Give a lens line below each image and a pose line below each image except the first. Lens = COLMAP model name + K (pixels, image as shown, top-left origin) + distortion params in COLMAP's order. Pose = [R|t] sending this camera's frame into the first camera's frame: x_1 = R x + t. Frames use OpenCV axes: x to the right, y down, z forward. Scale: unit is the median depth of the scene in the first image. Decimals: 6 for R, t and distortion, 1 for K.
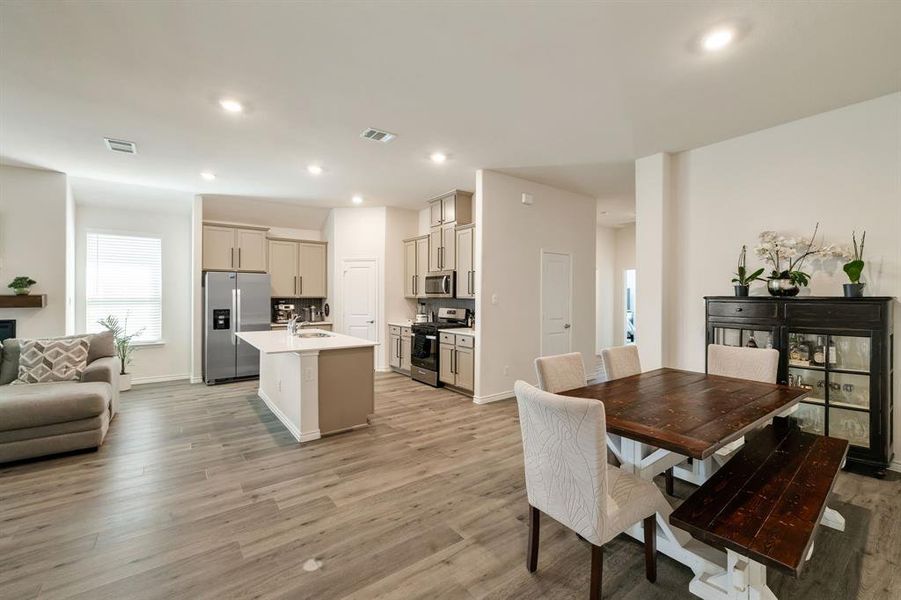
lens RADIAL K [[377.8, 0, 446.8], [0, 377.8, 295.7], [0, 0, 1]] dist [0.004174, 0.000179]
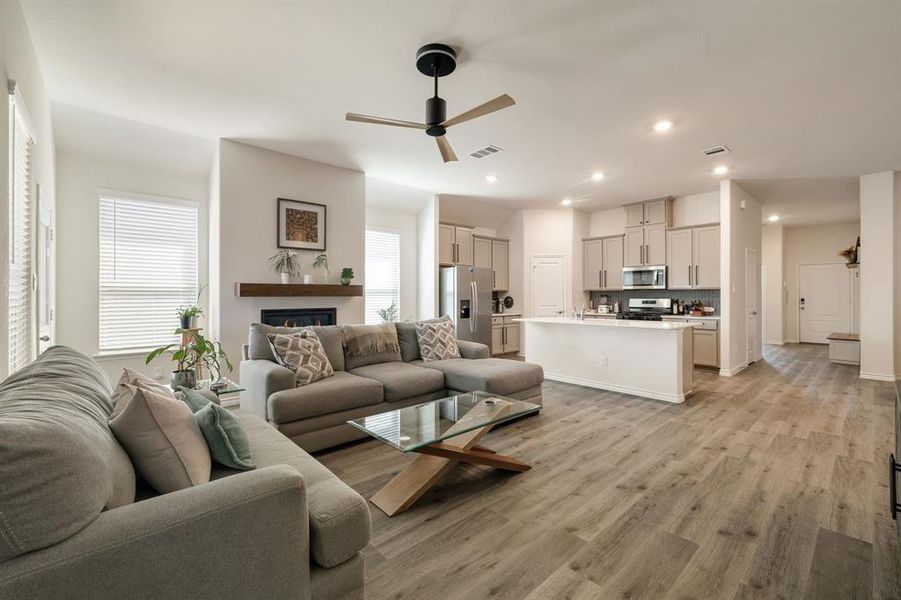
lens RADIAL K [[377.8, 0, 446.8], [0, 377.8, 295.7], [0, 0, 1]] dist [0.004174, 0.000179]
pose [[0.994681, -0.003154, 0.102951, -0.872030], [0.003396, 0.999992, -0.002181, 0.029803], [-0.102943, 0.002519, 0.994684, -0.092326]]
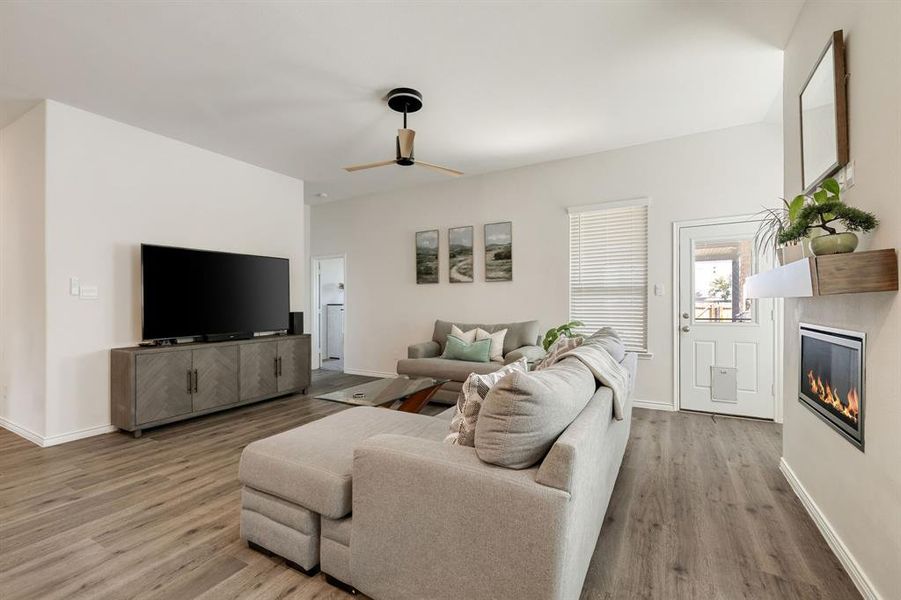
lens RADIAL K [[388.2, 0, 451.6], [0, 388.2, 305.5], [0, 0, 1]] dist [-0.001970, -0.000228]
pose [[-0.908831, 0.008571, -0.417076, -0.629180], [0.005793, 0.999952, 0.007926, 0.032024], [0.417124, 0.004788, -0.908837, 1.080918]]
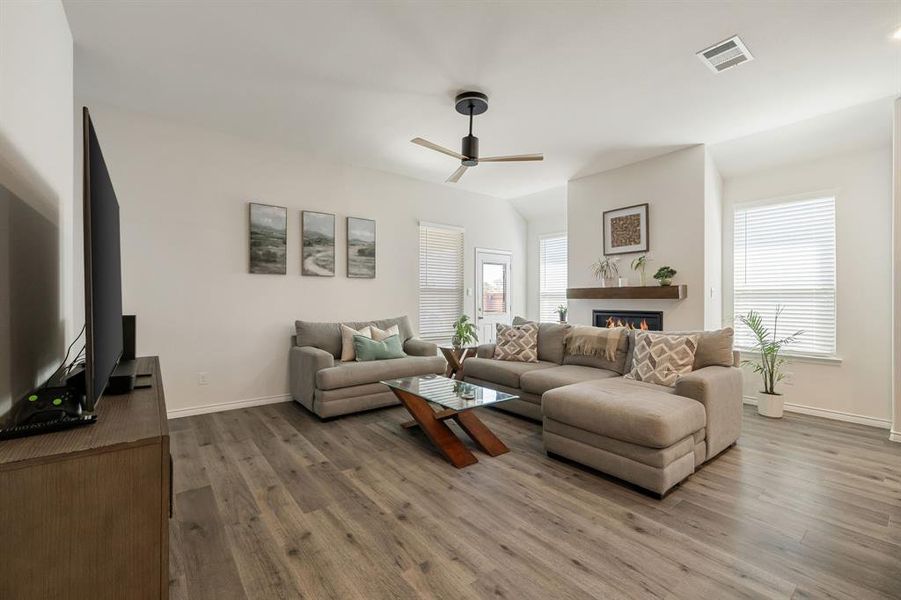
lens RADIAL K [[383.4, 0, 454.5], [0, 383.4, 298.3], [0, 0, 1]] dist [0.001246, 0.000617]
pose [[0.046273, -0.002348, -0.998926, -0.160816], [-0.003917, 0.999989, -0.002532, 0.031432], [0.998921, 0.004030, 0.046264, 0.391057]]
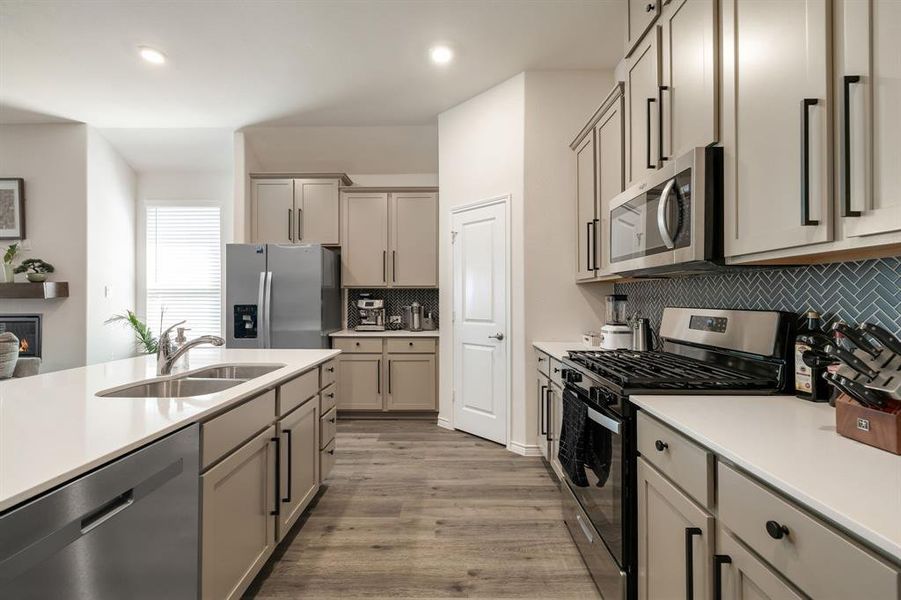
lens RADIAL K [[375.7, 0, 451.4], [0, 375.7, 294.7], [0, 0, 1]] dist [-0.000383, -0.000175]
pose [[0.806040, -0.008431, -0.591802, 0.029563], [0.001923, 0.999931, -0.011627, 0.031468], [0.591859, 0.008234, 0.806000, 0.816174]]
